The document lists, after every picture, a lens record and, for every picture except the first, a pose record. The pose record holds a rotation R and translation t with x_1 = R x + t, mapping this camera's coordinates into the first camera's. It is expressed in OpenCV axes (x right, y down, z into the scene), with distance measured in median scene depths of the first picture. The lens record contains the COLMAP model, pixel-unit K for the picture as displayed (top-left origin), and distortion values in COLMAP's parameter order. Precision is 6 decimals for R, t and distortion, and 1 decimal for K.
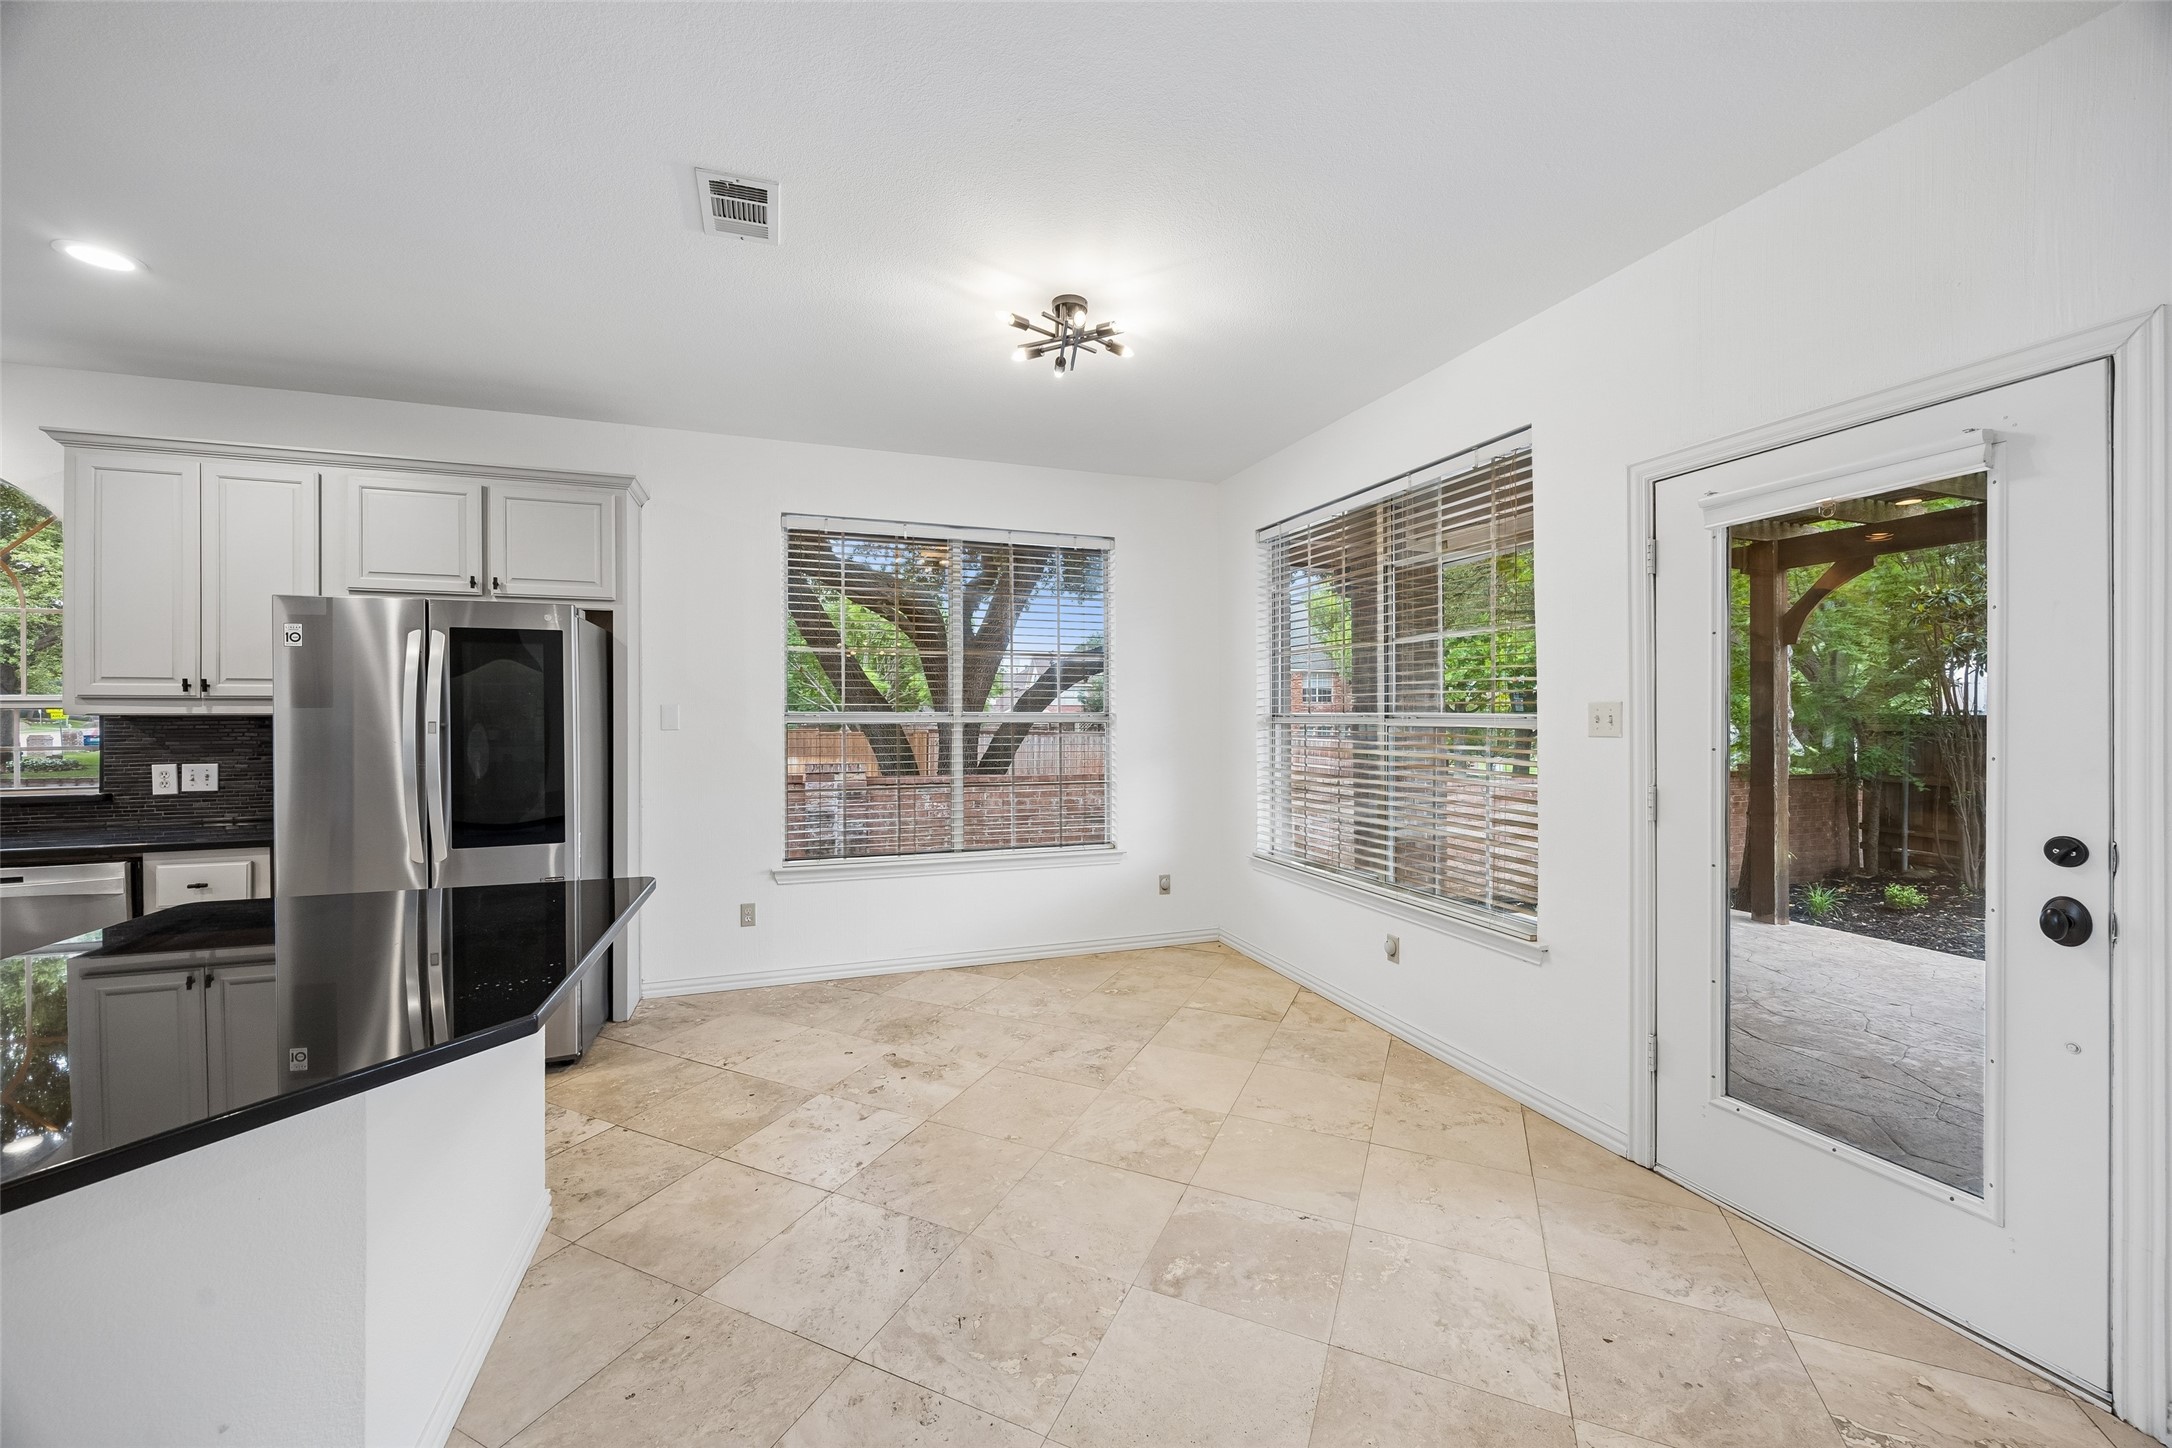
lens RADIAL K [[829.7, 0, 1083.7], [0, 829.7, 721.8], [0, 0, 1]] dist [0.000308, -0.000391]
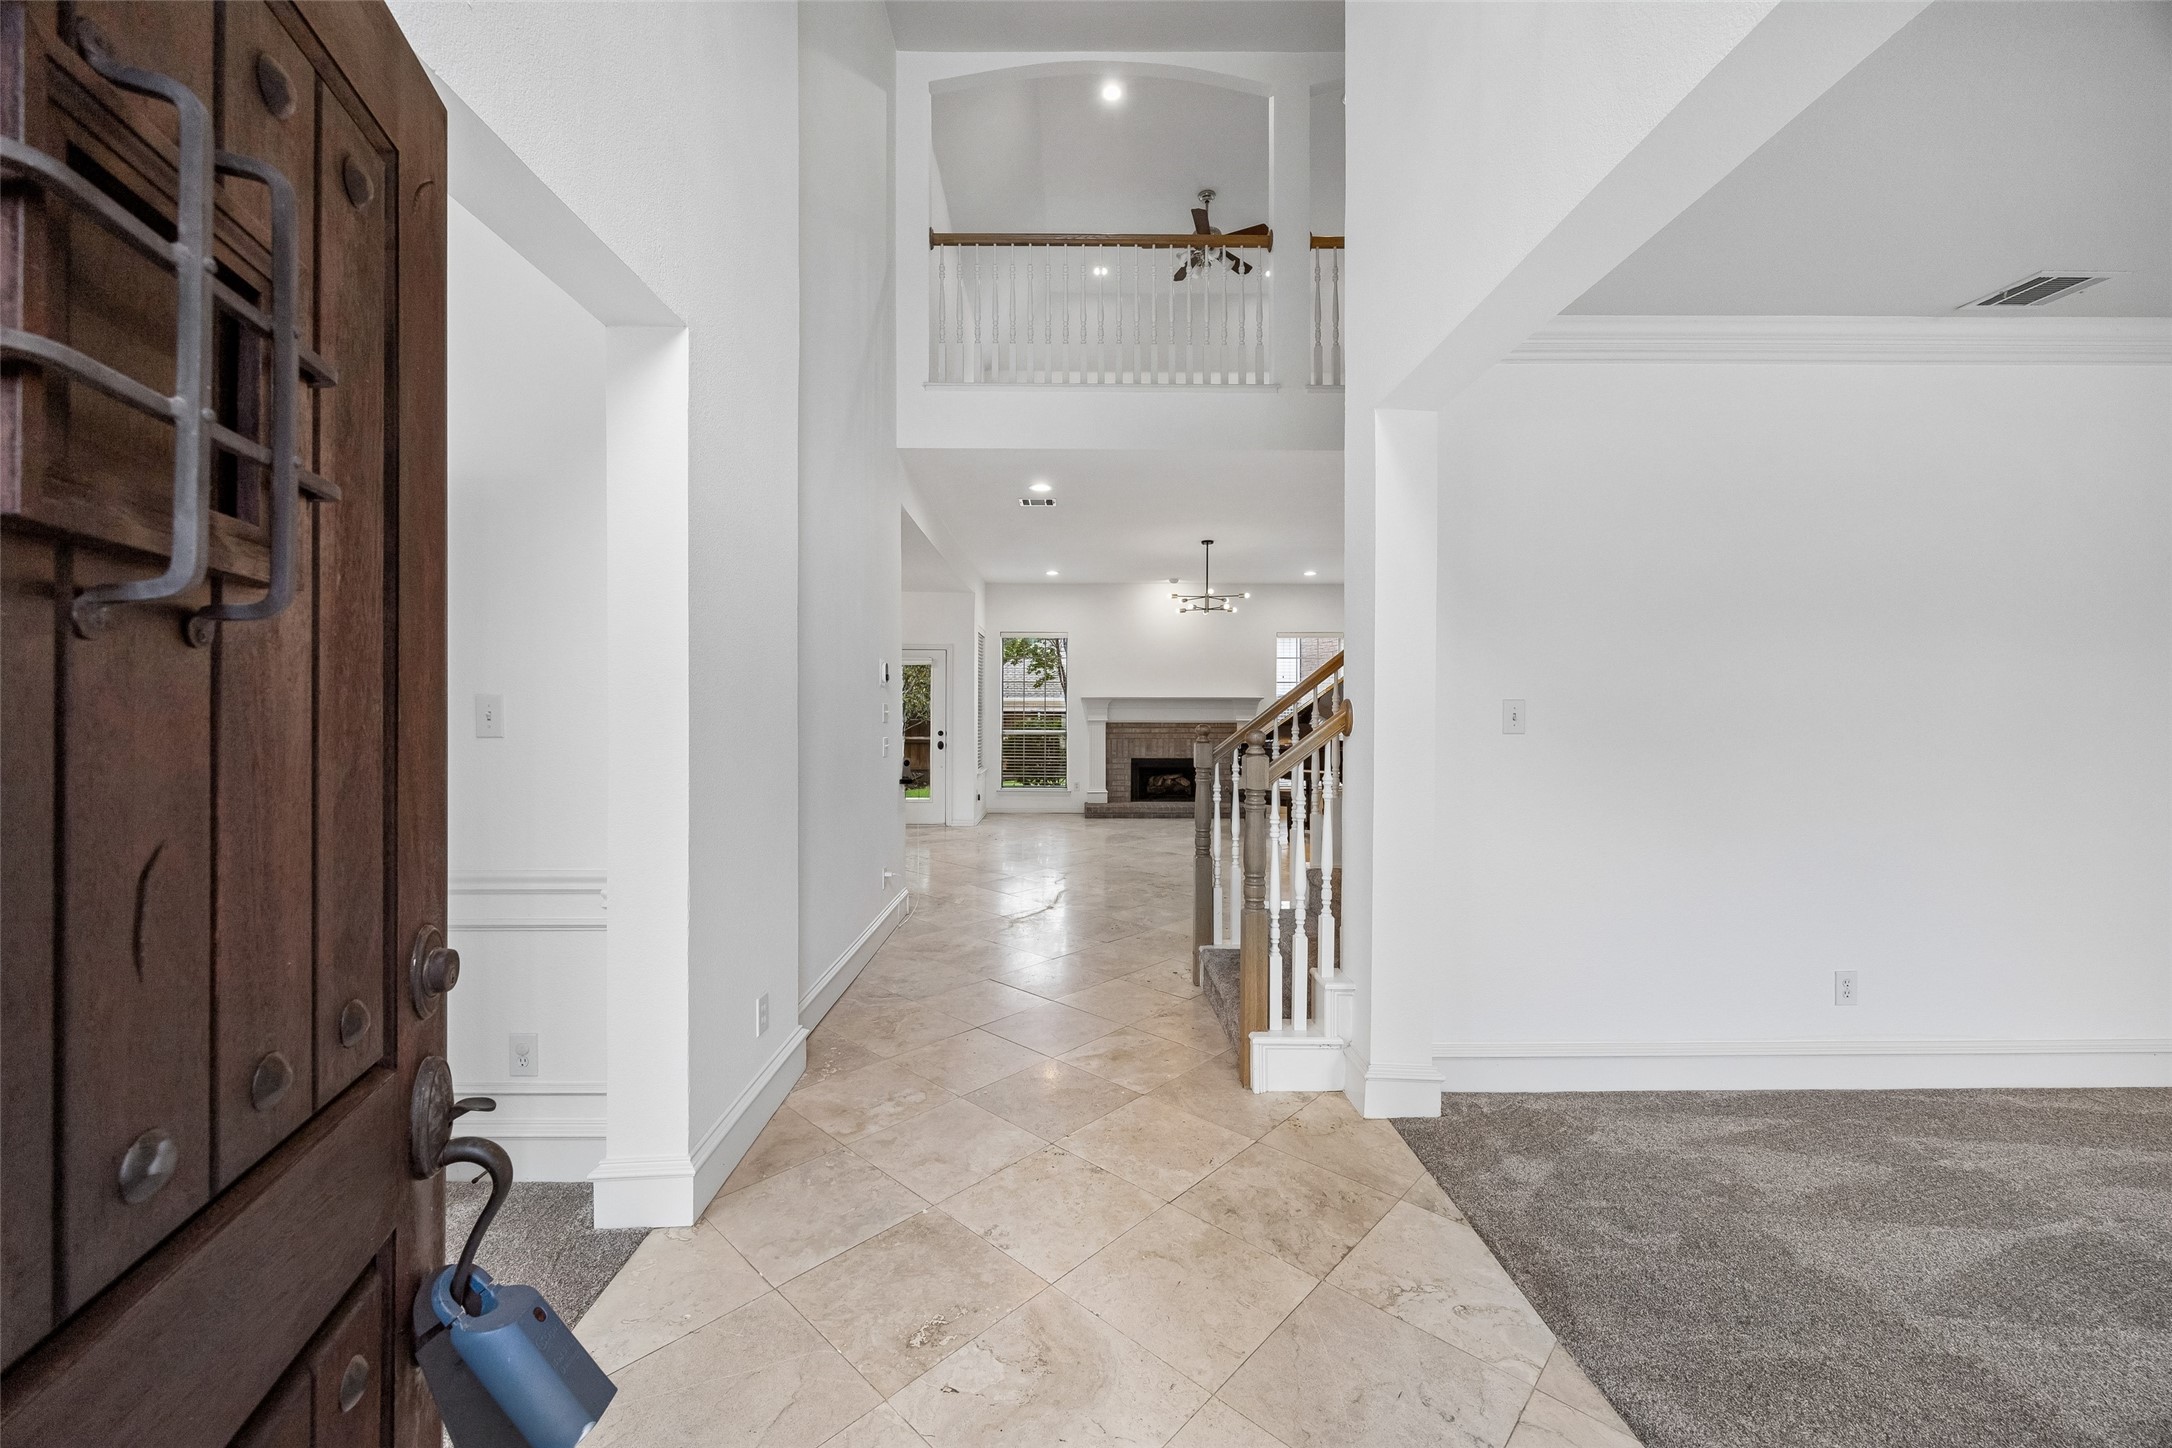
lens RADIAL K [[829.7, 0, 1073.4], [0, 829.7, 705.8], [0, 0, 1]] dist [0.000308, -0.000391]
pose [[0.327334, 0.011346, 0.944841, -2.022633], [-0.004391, 0.999935, -0.010486, 0.008856], [-0.944898, -0.000717, 0.327363, -0.898659]]
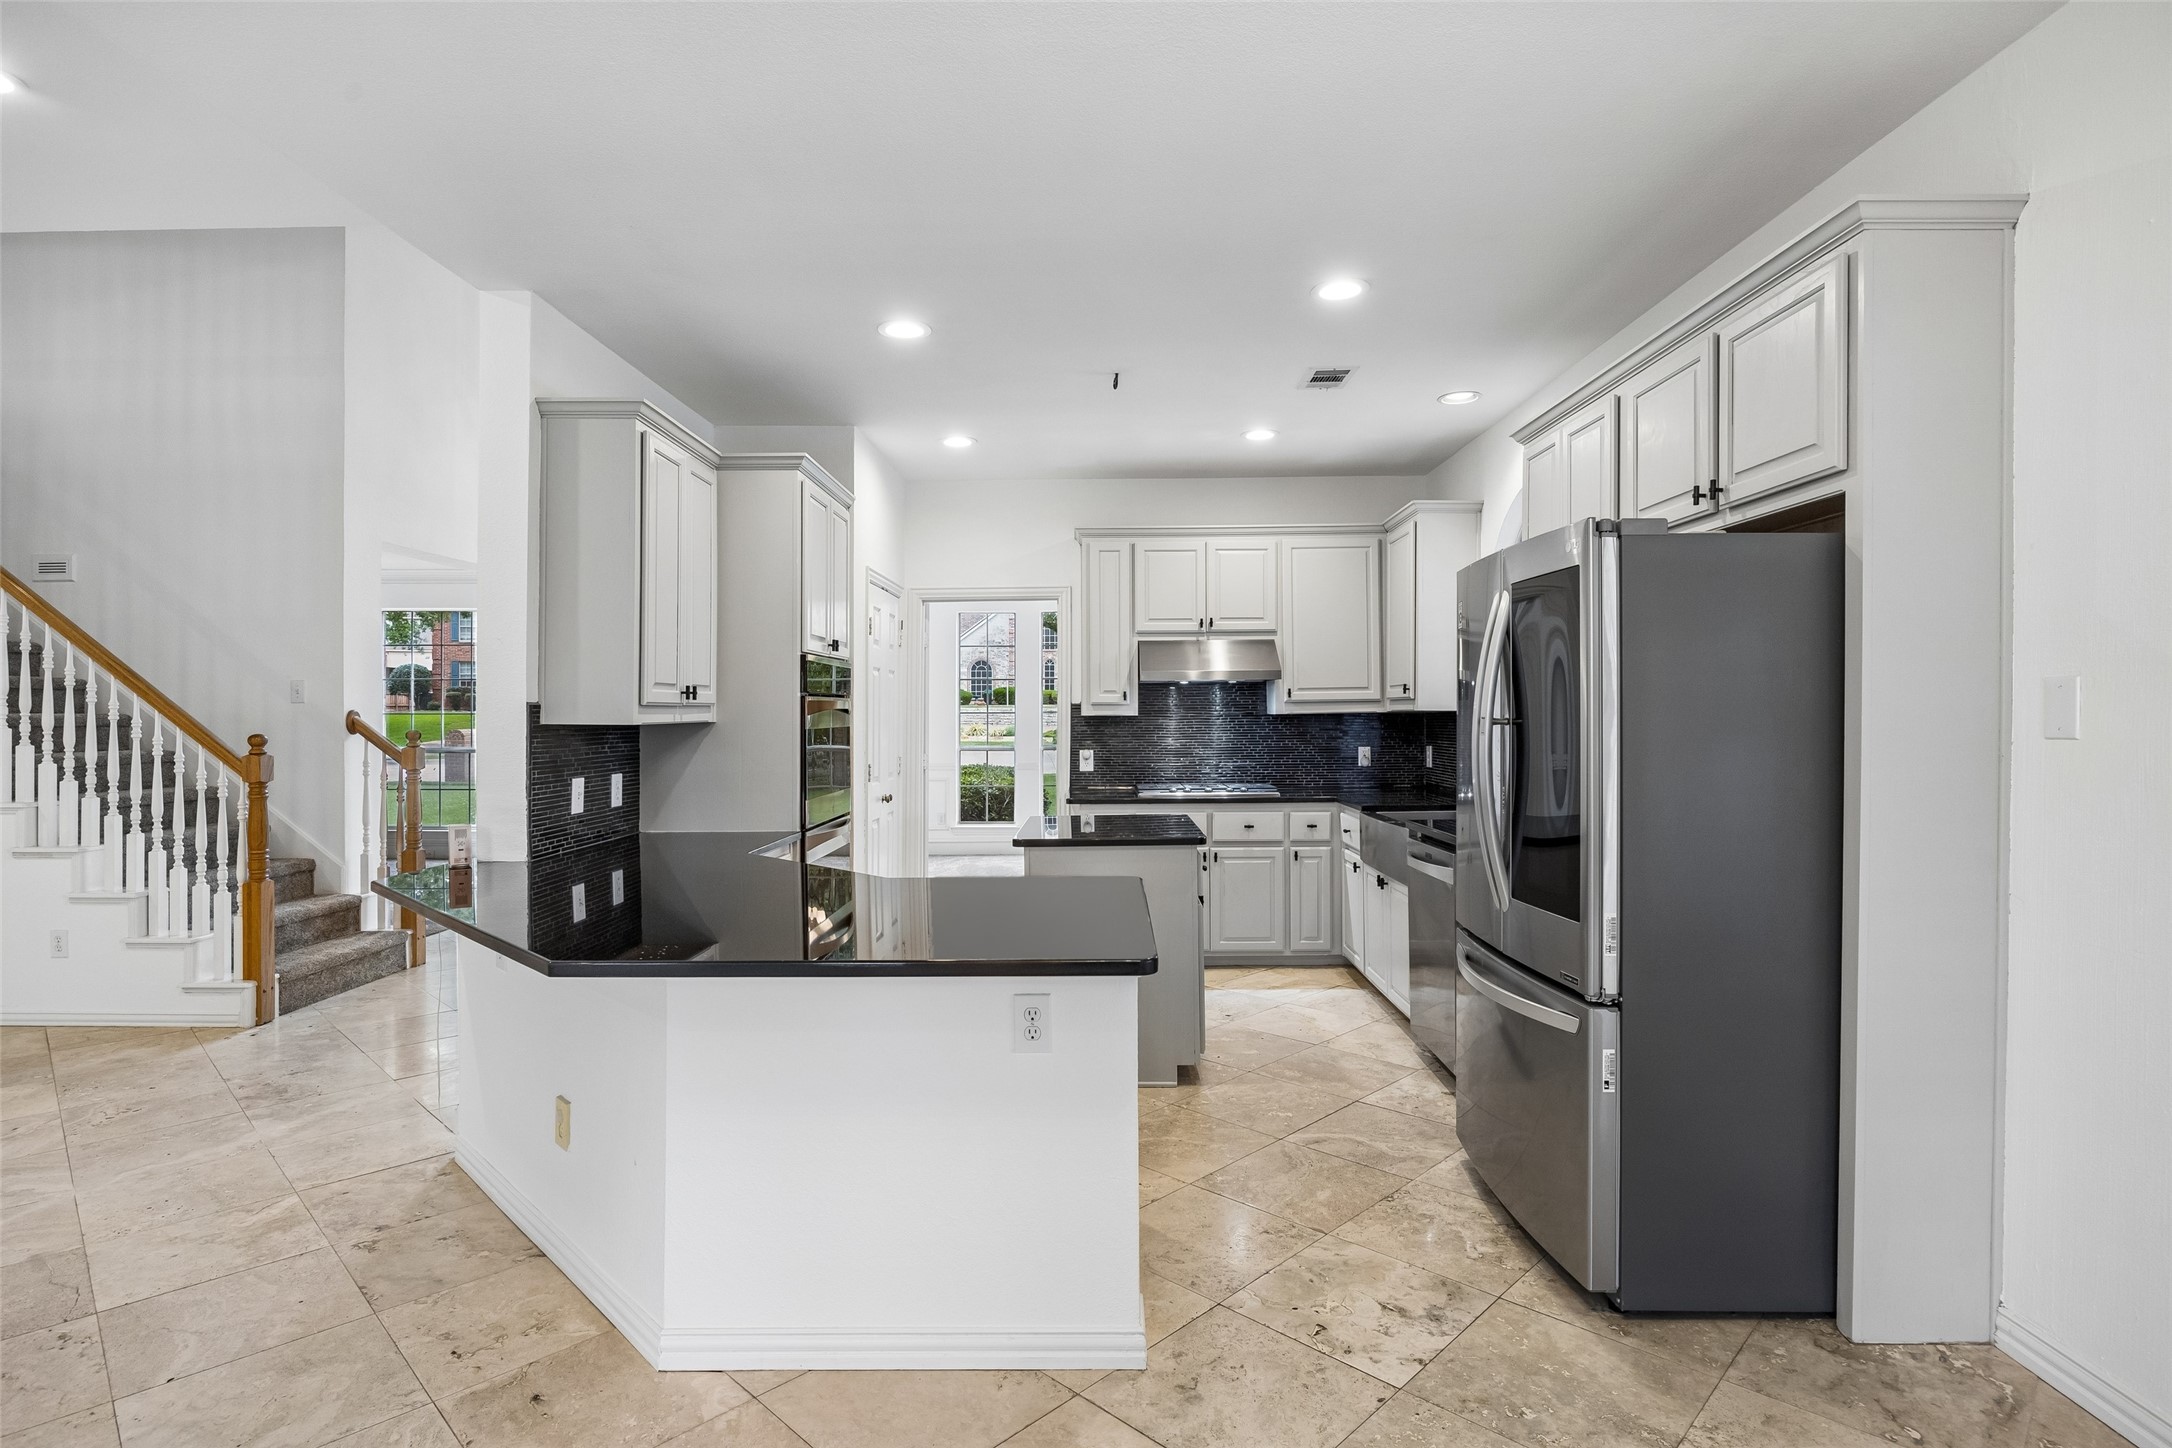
lens RADIAL K [[1087.5, 0, 1070.8], [0, 1087.5, 718.2], [0, 0, 1]] dist [-0.001293, -0.000438]
pose [[-0.353179, 0.009446, -0.935508, 0.217762], [0.003255, 0.999955, 0.008868, -0.009227], [0.935550, 0.000087, -0.353194, 0.888361]]
